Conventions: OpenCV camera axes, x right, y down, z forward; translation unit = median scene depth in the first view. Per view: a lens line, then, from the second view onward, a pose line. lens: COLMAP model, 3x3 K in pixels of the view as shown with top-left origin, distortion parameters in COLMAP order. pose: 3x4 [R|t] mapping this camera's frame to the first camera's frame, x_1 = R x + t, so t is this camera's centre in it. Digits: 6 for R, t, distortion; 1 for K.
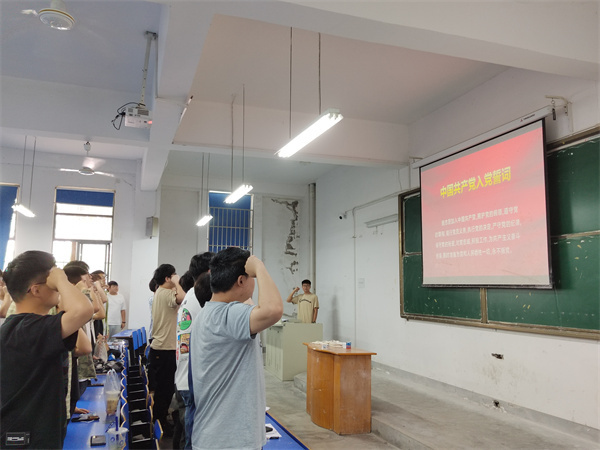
lens RADIAL K [[487.5, 0, 300.0], [0, 487.5, 225.0], [0, 0, 1]] dist [-0.001724, -0.001518]
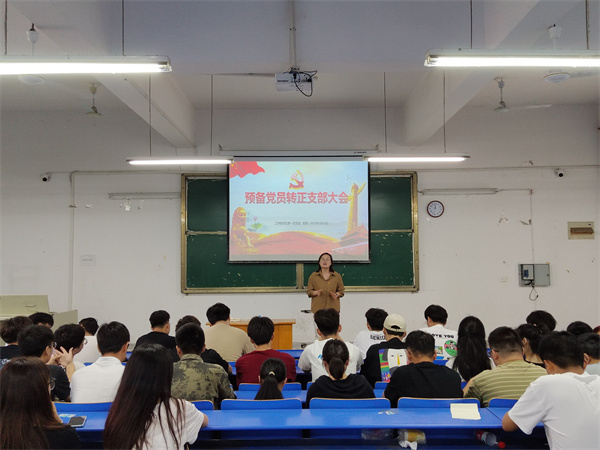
lens RADIAL K [[530.1, 0, 300.0], [0, 530.1, 225.0], [0, 0, 1]] dist [0.040659, -0.009351]
pose [[0.336774, 0.043698, 0.940571, -0.951041], [-0.108011, 0.994121, -0.007513, 0.032480], [-0.935370, -0.099062, 0.339514, 0.477463]]
